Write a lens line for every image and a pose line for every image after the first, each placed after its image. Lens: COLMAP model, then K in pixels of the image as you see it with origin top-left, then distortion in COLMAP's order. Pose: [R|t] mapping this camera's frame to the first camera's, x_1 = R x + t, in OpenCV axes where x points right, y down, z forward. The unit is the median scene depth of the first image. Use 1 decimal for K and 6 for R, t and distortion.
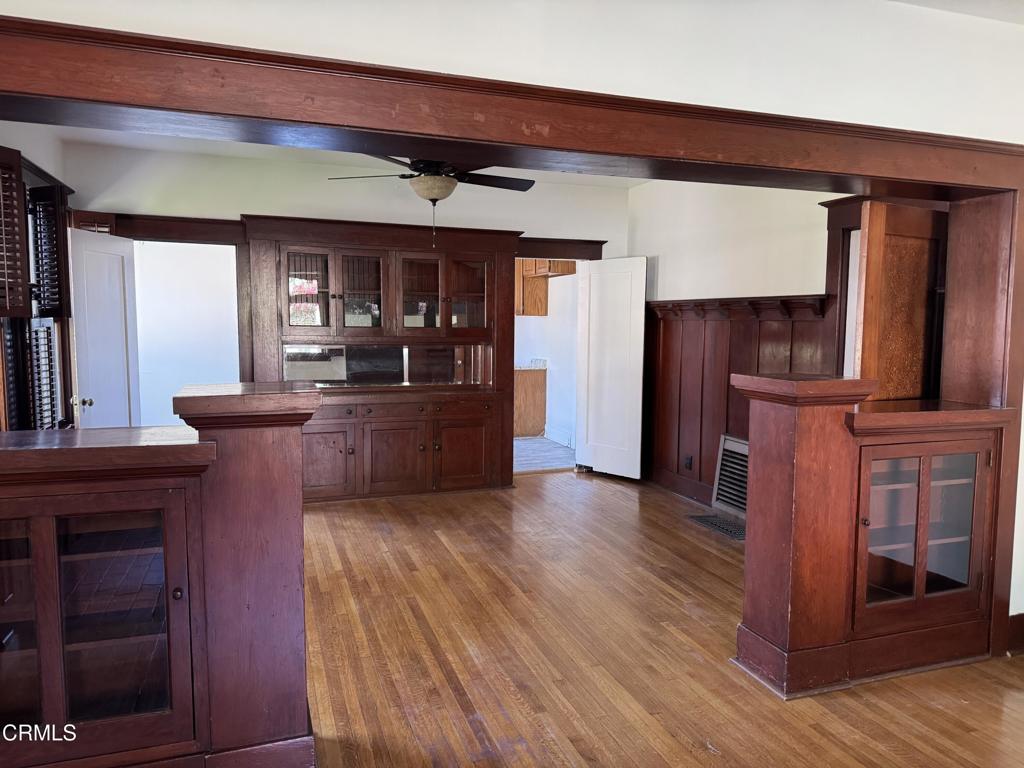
lens RADIAL K [[715.6, 0, 514.4], [0, 715.6, 387.2], [0, 0, 1]] dist [0.078611, -0.102206]
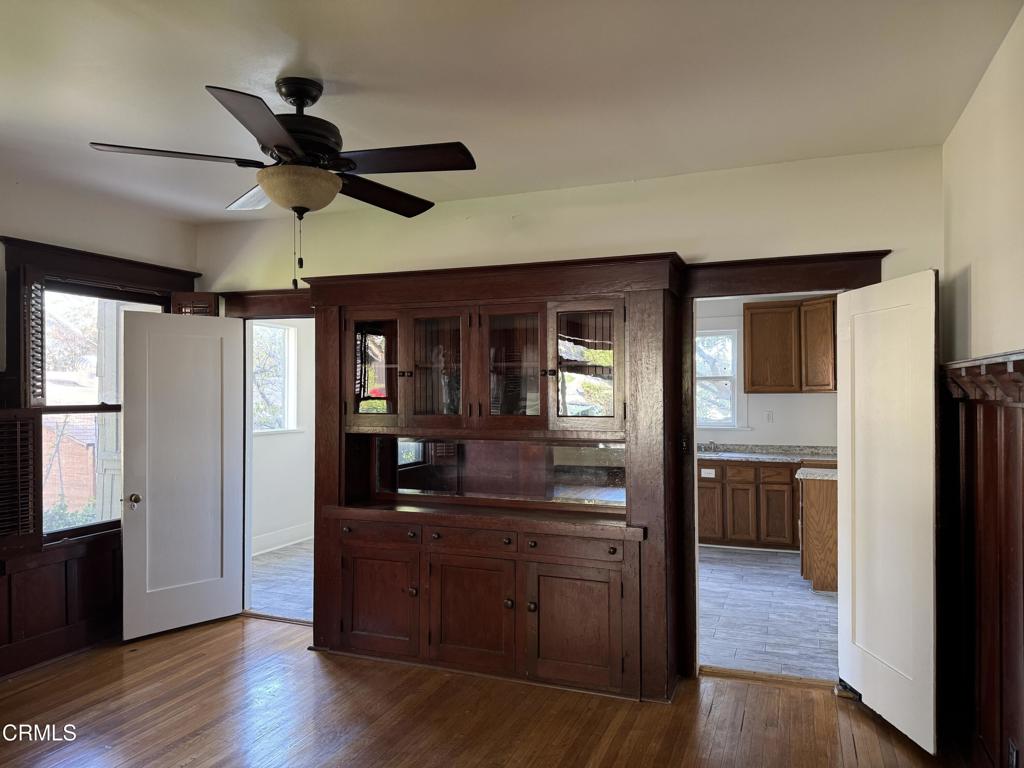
lens RADIAL K [[715.6, 0, 521.0], [0, 715.6, 385.3], [0, 0, 1]] dist [0.078611, -0.102206]
pose [[0.755279, -0.017625, -0.655166, 0.403580], [-0.052463, 0.994805, -0.087242, -0.071247], [0.653300, 0.100264, 0.750431, 0.666313]]
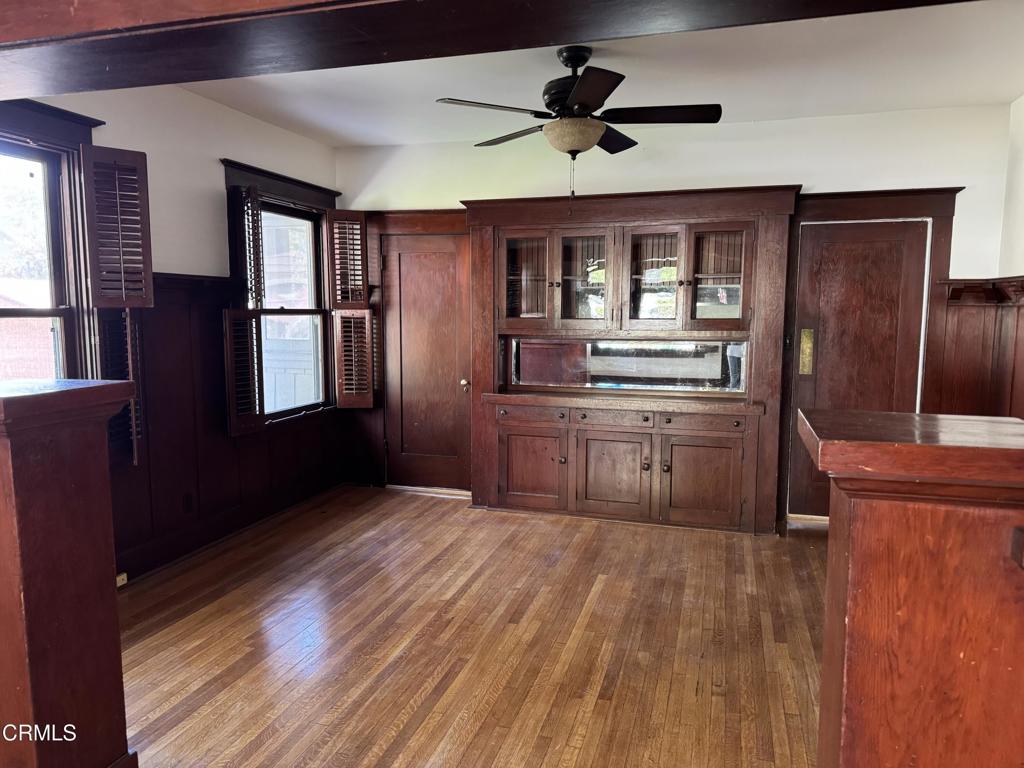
lens RADIAL K [[715.6, 0, 510.5], [0, 715.6, 387.0], [0, 0, 1]] dist [0.078611, -0.102206]
pose [[0.804496, 0.056254, -0.591289, 0.296454], [-0.051581, 0.998361, 0.024801, -0.023743], [0.591715, 0.010547, 0.806078, 0.329751]]
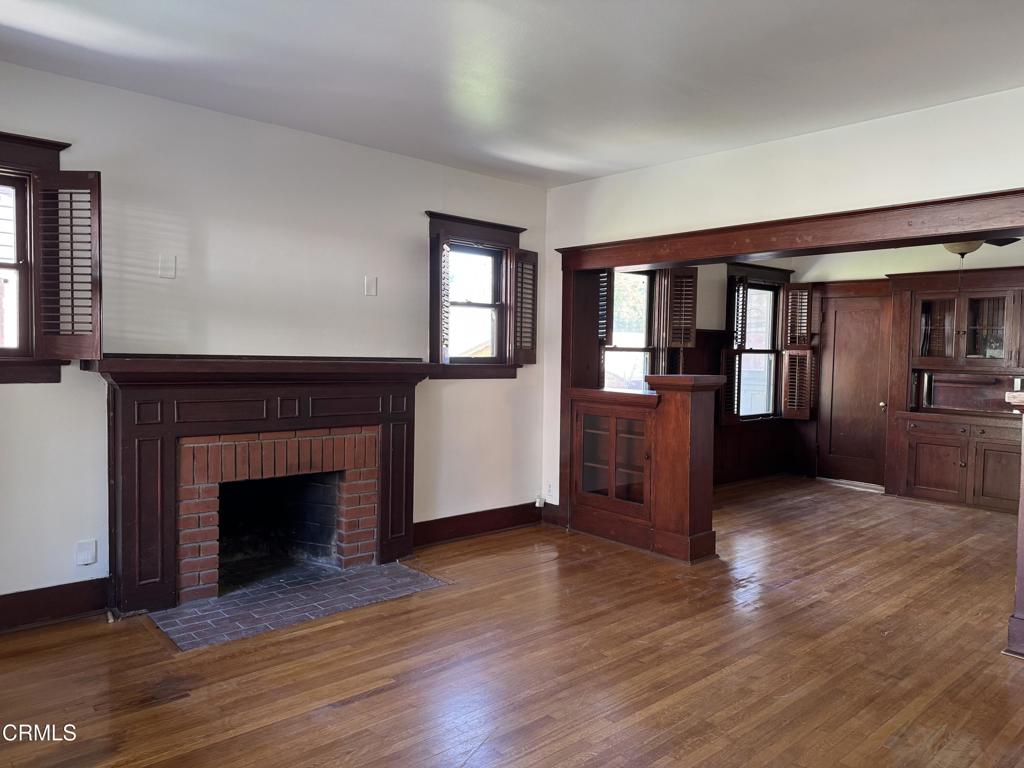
lens RADIAL K [[715.6, 0, 508.4], [0, 715.6, 385.9], [0, 0, 1]] dist [0.078611, -0.102206]
pose [[0.370995, 0.043164, -0.927631, 0.750008], [-0.099897, 0.994978, 0.006346, 0.037347], [0.923246, 0.090313, 0.373444, -0.169763]]
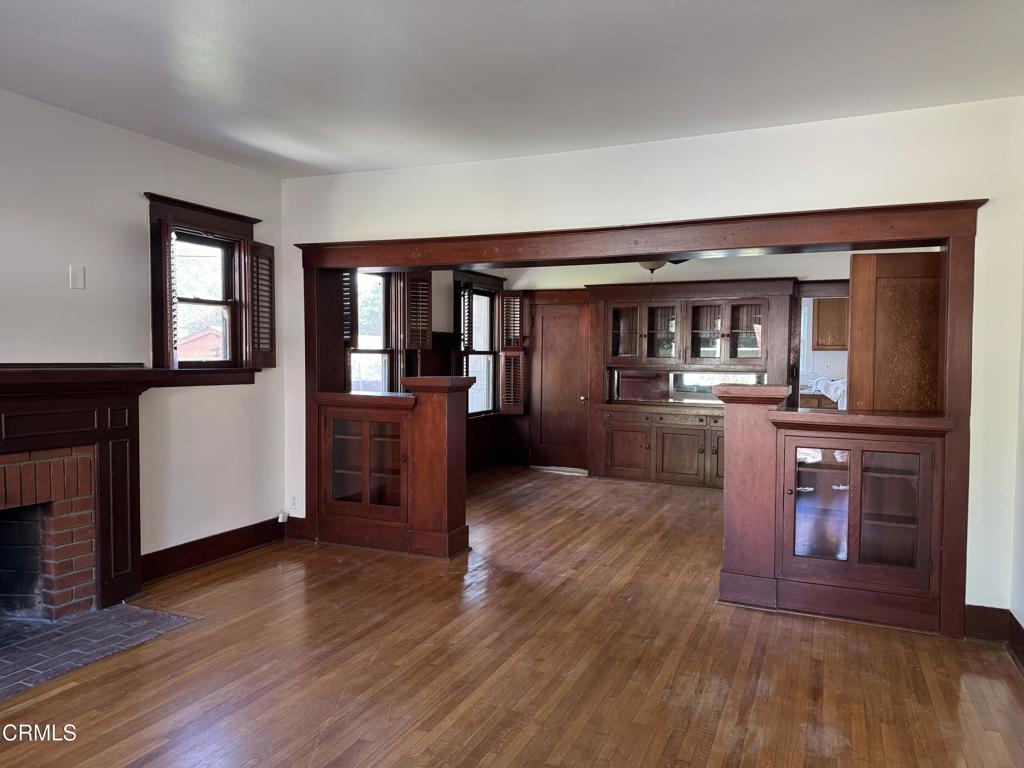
lens RADIAL K [[715.6, 0, 504.9], [0, 715.6, 385.5], [0, 0, 1]] dist [0.078611, -0.102206]
pose [[0.716712, 0.026769, -0.696856, 0.684345], [-0.067184, 0.997265, -0.030790, 0.042524], [0.694126, 0.068885, 0.716550, -0.240927]]
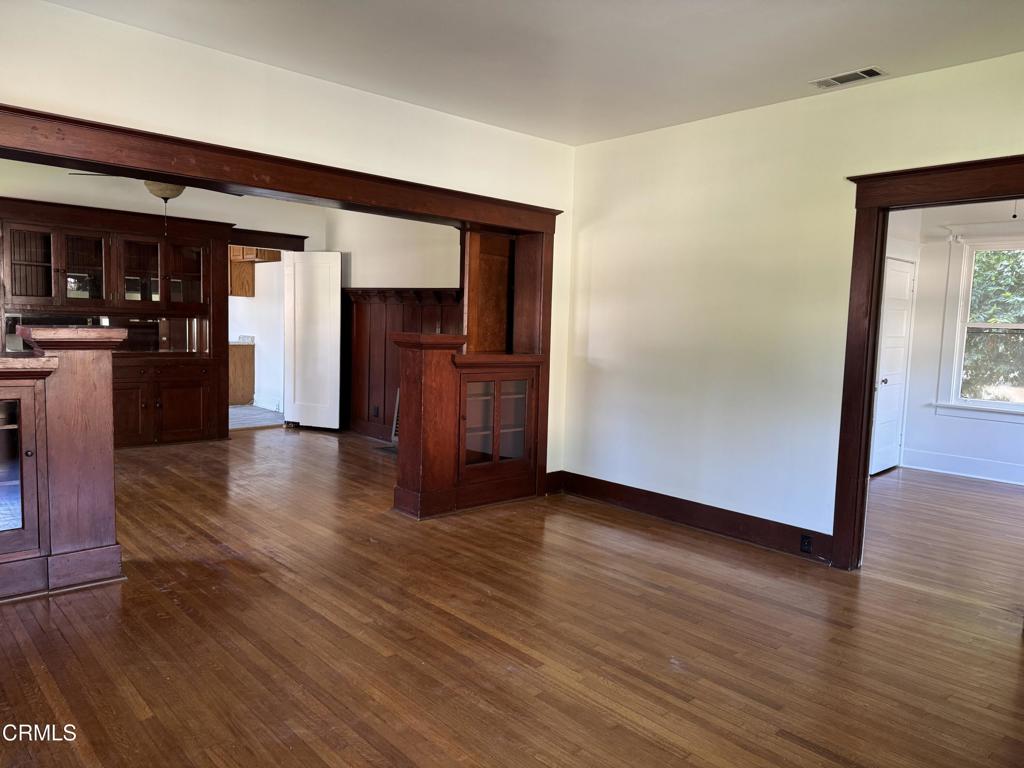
lens RADIAL K [[715.6, 0, 520.3], [0, 715.6, 390.1], [0, 0, 1]] dist [0.078611, -0.102206]
pose [[0.917094, -0.014003, 0.398425, -0.050904], [0.007873, 0.999824, 0.017018, 0.059739], [-0.398593, -0.012470, 0.917043, -0.416731]]
